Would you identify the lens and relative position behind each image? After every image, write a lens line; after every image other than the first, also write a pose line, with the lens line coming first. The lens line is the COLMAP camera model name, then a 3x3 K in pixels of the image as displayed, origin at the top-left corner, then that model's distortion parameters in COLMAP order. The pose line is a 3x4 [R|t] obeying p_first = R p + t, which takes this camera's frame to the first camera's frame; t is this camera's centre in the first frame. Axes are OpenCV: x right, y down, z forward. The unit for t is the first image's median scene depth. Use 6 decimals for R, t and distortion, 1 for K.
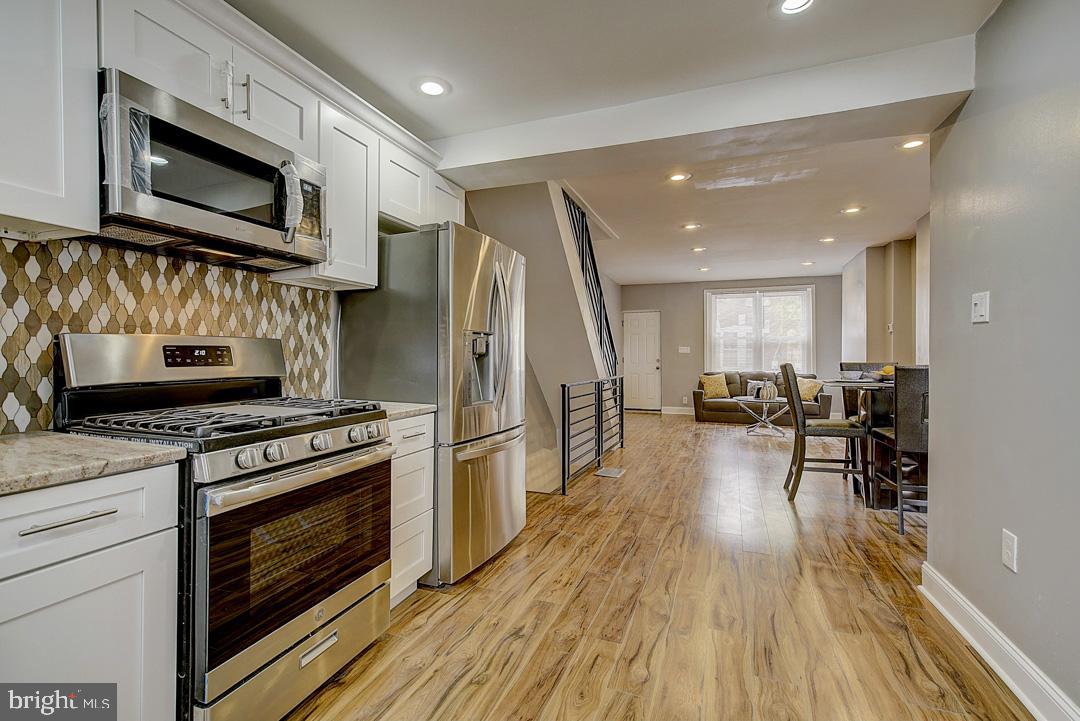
lens RADIAL K [[490.5, 0, 536.3], [0, 490.5, 357.2], [0, 0, 1]] dist [-0.006319, 0.009613]
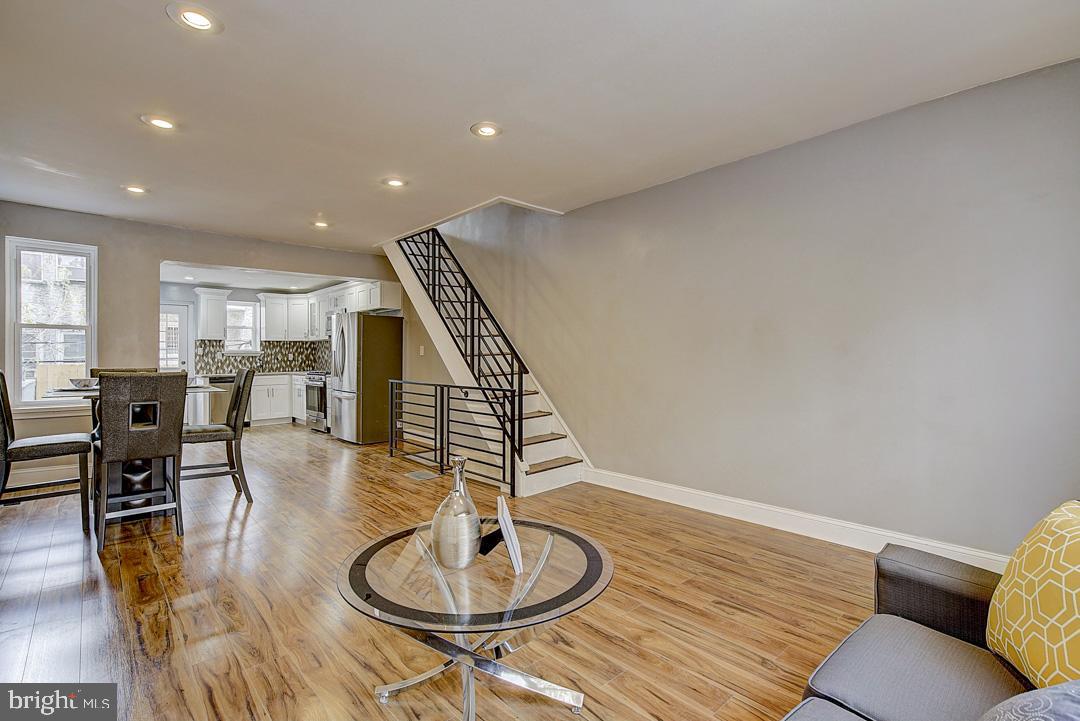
lens RADIAL K [[490.5, 0, 523.9], [0, 490.5, 369.0], [0, 0, 1]] dist [-0.006319, 0.009613]
pose [[-0.453278, 0.024720, -0.891027, 1.811769], [0.001490, 0.999635, 0.026975, -0.022602], [0.891368, 0.010900, -0.453149, 3.117121]]
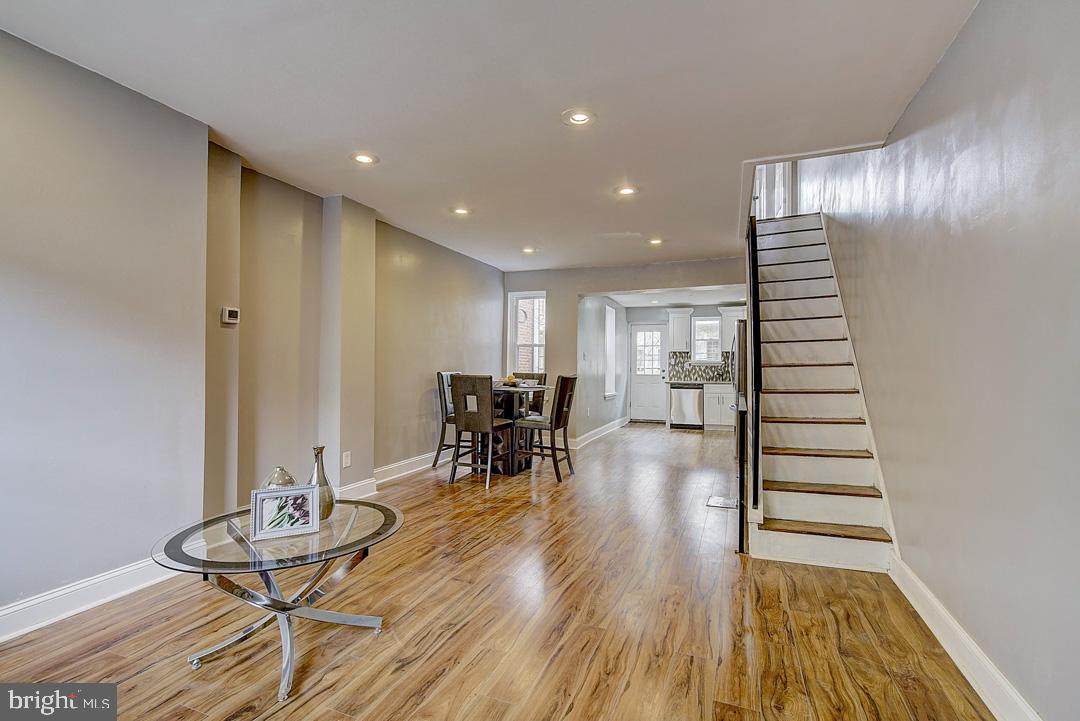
lens RADIAL K [[490.5, 0, 547.4], [0, 490.5, 356.1], [0, 0, 1]] dist [-0.006319, 0.009613]
pose [[-0.999944, -0.005997, -0.008716, 0.899086], [-0.005818, 0.999776, -0.020358, -0.014379], [0.008837, -0.020306, -0.999755, 3.562209]]
